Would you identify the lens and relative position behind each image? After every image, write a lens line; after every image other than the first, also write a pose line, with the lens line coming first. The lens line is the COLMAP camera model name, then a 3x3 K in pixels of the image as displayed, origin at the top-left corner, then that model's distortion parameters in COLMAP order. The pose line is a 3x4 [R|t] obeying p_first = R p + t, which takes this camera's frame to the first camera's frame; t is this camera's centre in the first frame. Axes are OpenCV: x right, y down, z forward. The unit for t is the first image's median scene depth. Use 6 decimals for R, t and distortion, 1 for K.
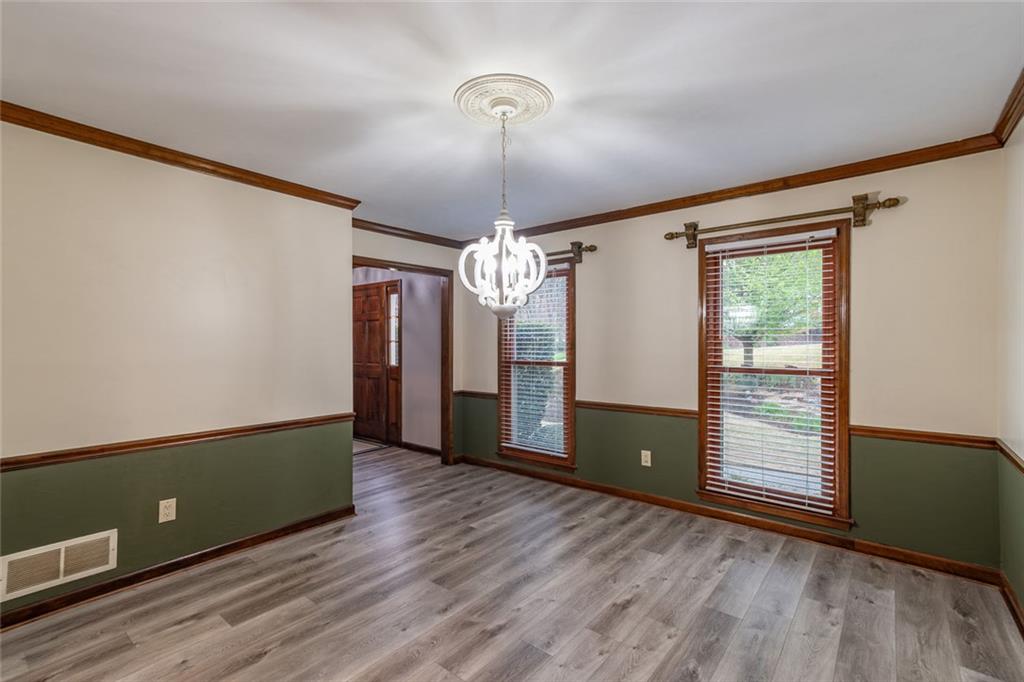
lens RADIAL K [[461.1, 0, 511.9], [0, 461.1, 337.6], [0, 0, 1]] dist [-0.000188, 0.007512]
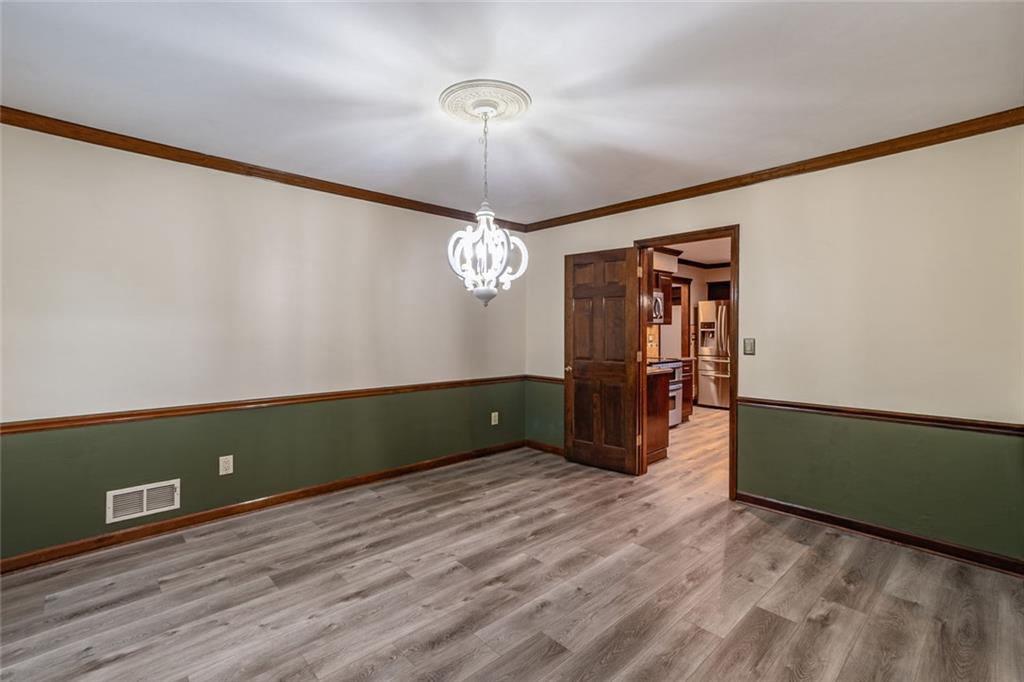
lens RADIAL K [[461.1, 0, 511.7], [0, 461.1, 337.9], [0, 0, 1]] dist [-0.000188, 0.007512]
pose [[-0.991121, -0.000417, 0.132960, -0.209056], [-0.000367, 1.000000, 0.000400, 0.049651], [-0.132960, 0.000347, -0.991121, 1.967698]]
